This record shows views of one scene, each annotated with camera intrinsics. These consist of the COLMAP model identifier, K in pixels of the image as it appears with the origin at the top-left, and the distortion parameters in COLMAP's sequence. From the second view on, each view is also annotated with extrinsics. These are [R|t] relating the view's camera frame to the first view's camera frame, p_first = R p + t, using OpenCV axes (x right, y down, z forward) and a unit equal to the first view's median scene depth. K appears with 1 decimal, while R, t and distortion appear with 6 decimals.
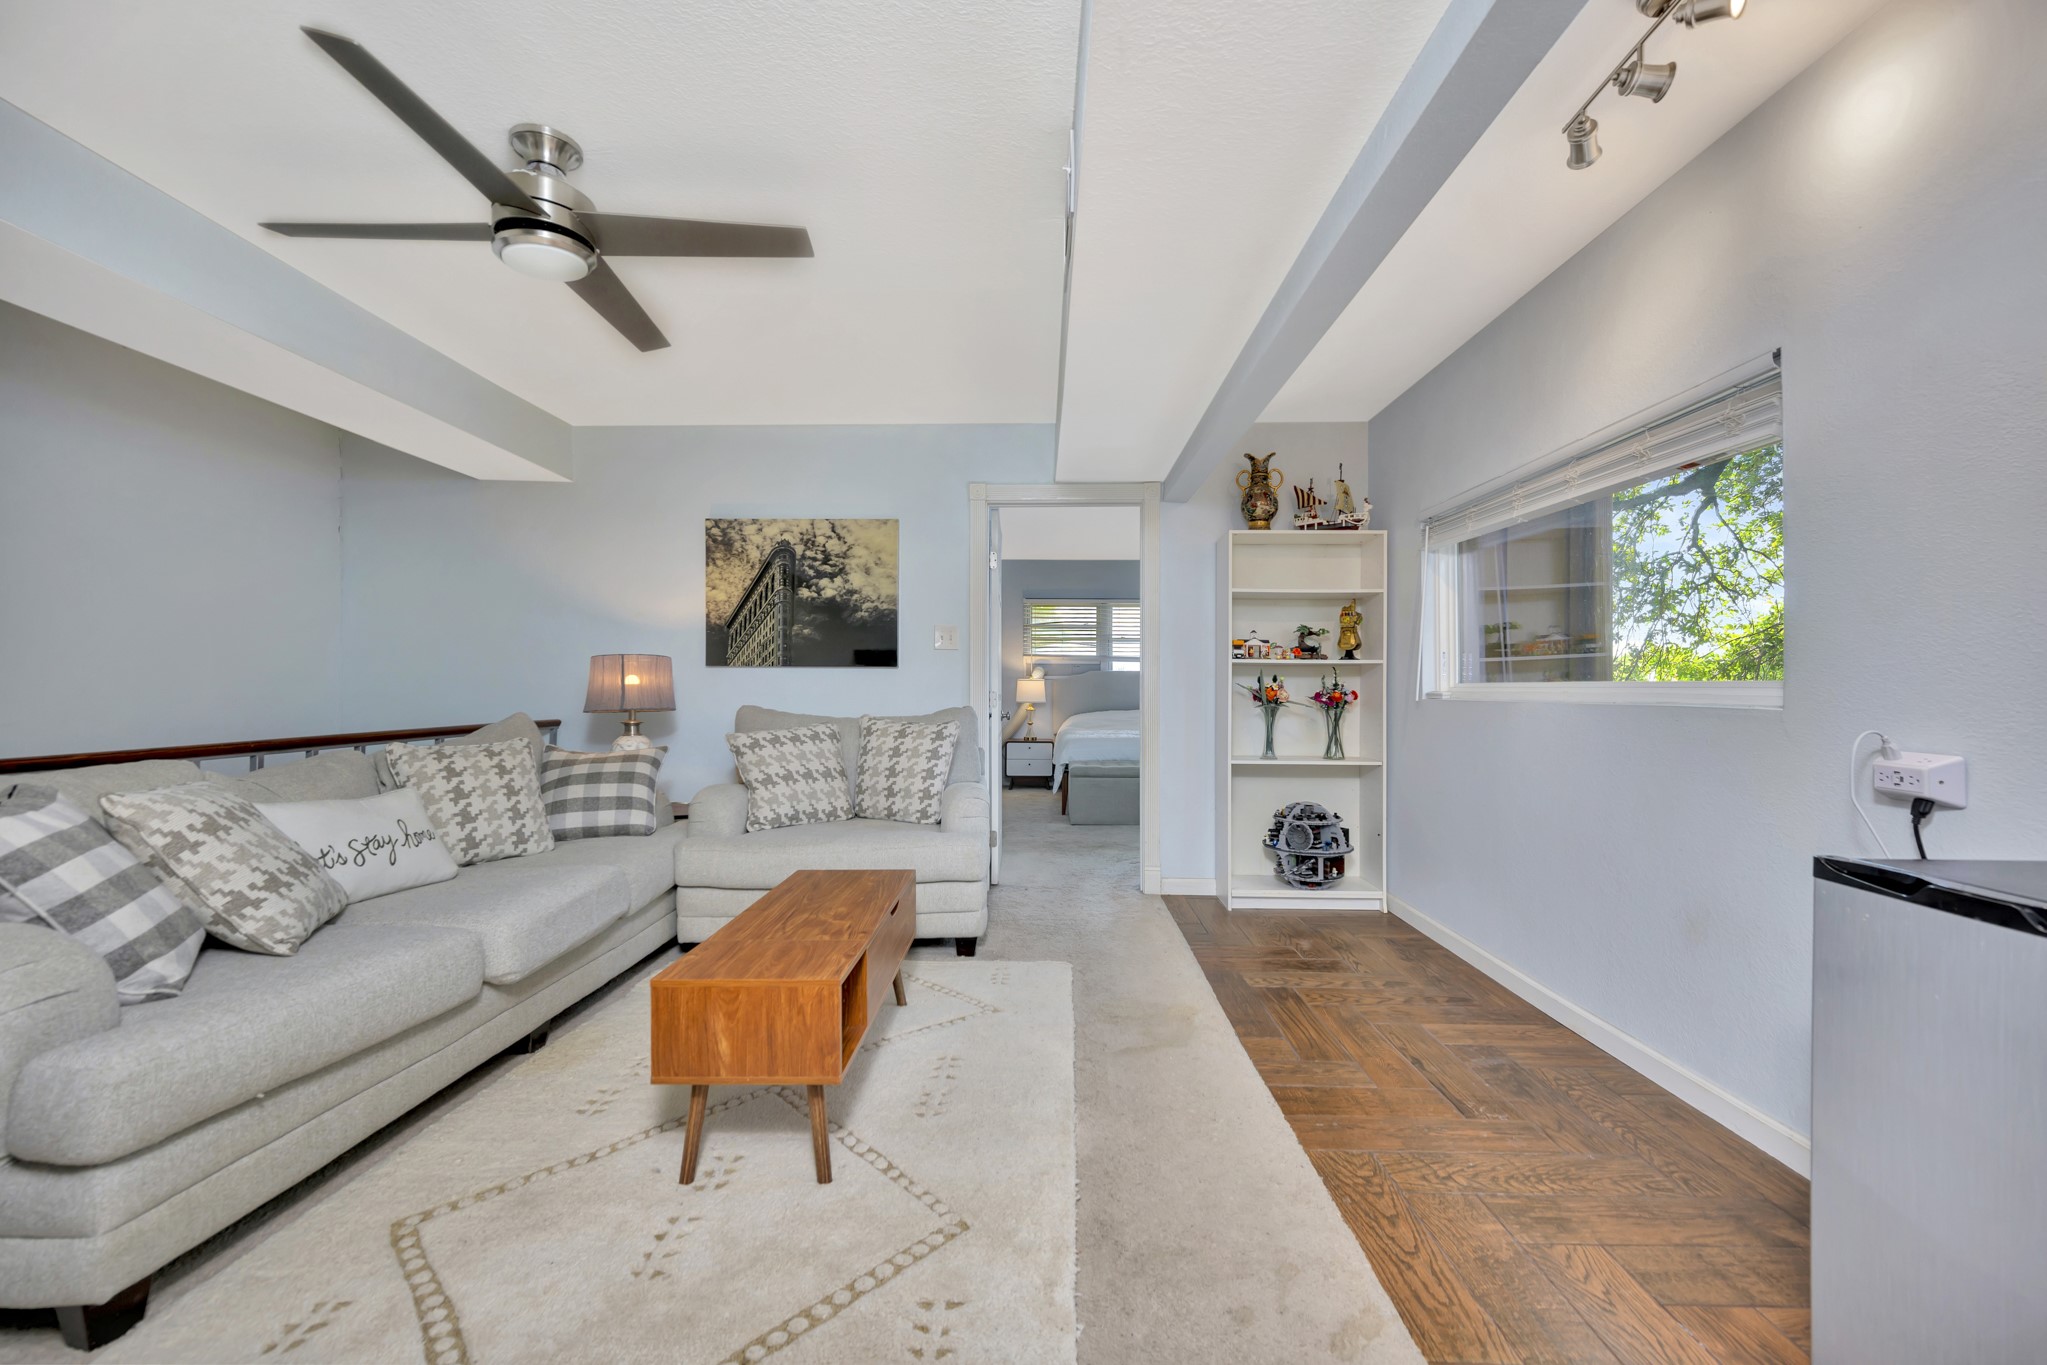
lens RADIAL K [[821.9, 0, 1041.2], [0, 821.9, 682.9], [0, 0, 1]] dist [-0.000337, -0.000136]
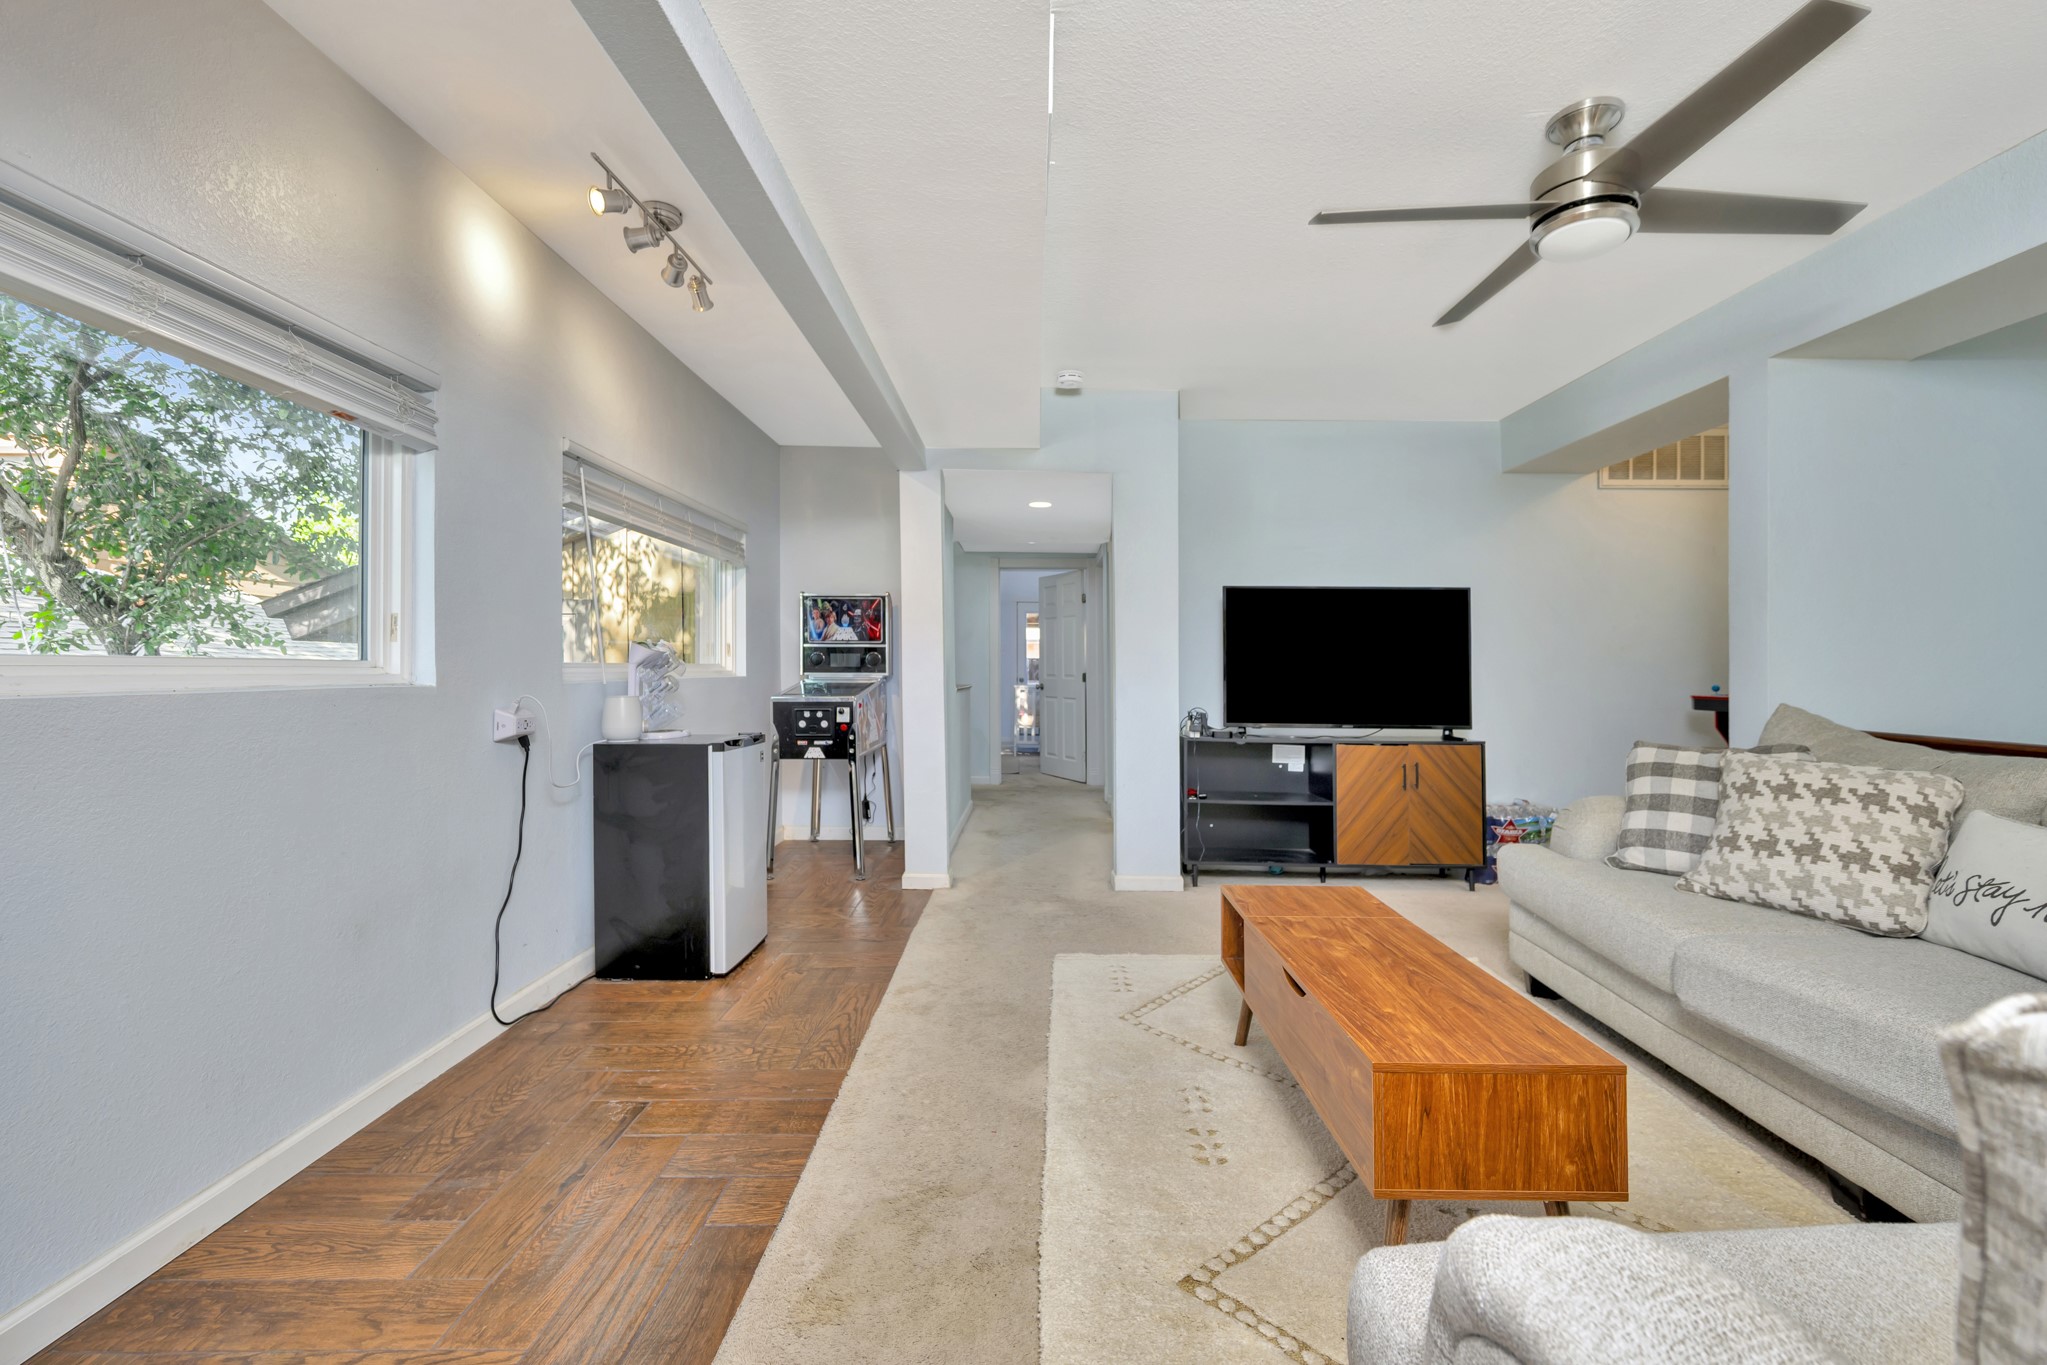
lens RADIAL K [[821.9, 0, 1026.9], [0, 821.9, 672.3], [0, 0, 1]] dist [-0.000337, -0.000136]
pose [[-0.999892, -0.006077, 0.013379, 0.026716], [-0.006166, 0.999959, -0.006584, 0.006604], [-0.013338, -0.006666, -0.999889, 1.009734]]
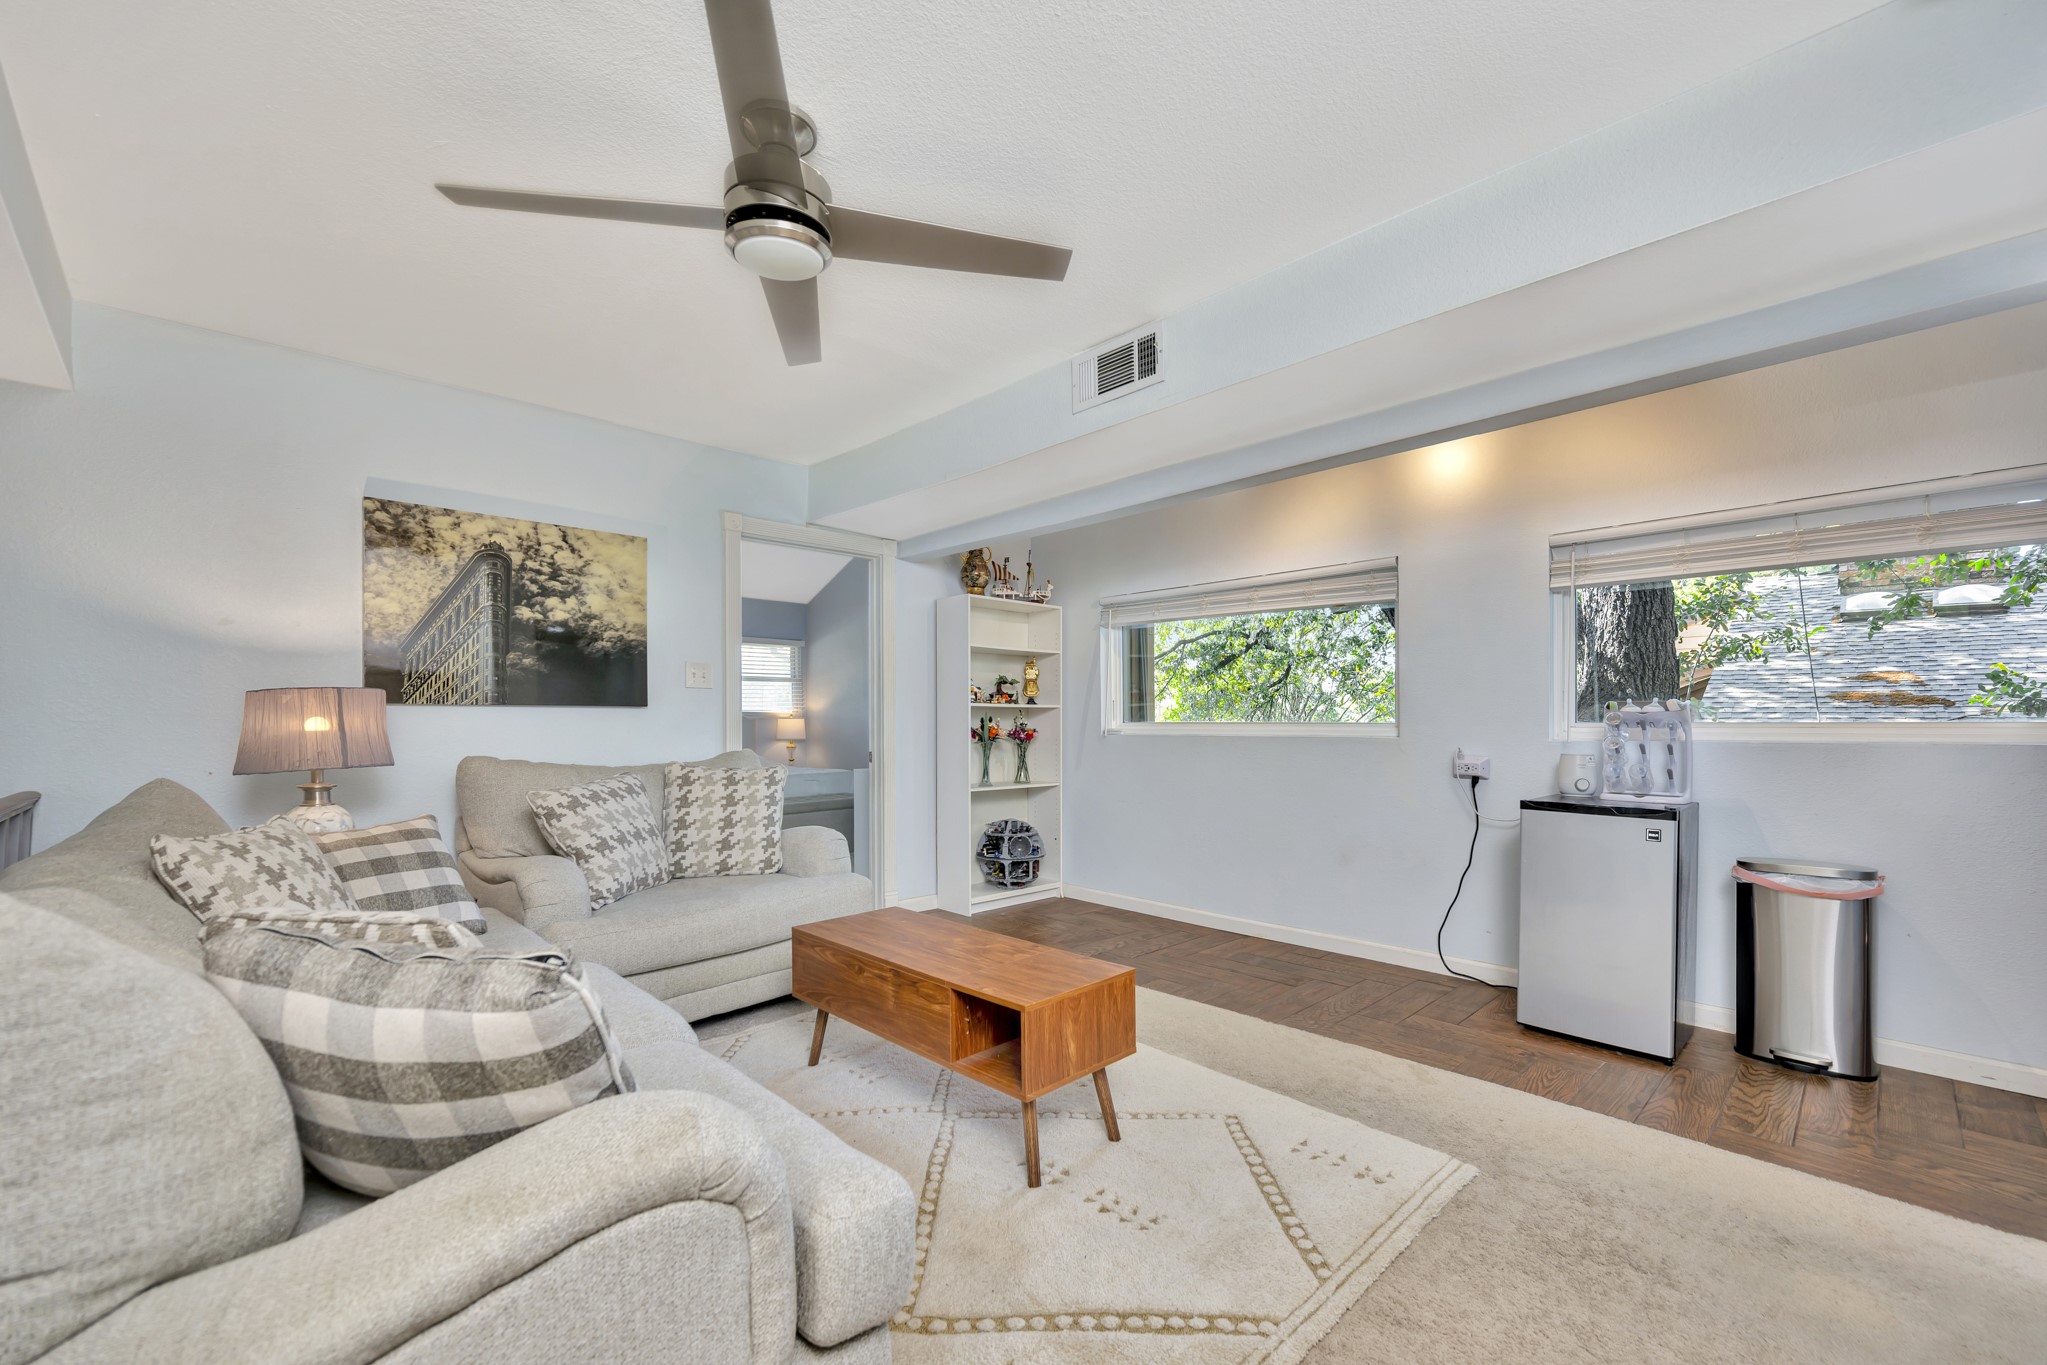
lens RADIAL K [[821.9, 0, 1029.3], [0, 821.9, 714.5], [0, 0, 1]] dist [-0.000337, -0.000136]
pose [[0.713599, 0.001306, 0.700553, -0.522754], [0.001316, 0.999994, -0.003204, -0.008334], [-0.700553, 0.003208, 0.713593, 0.094619]]
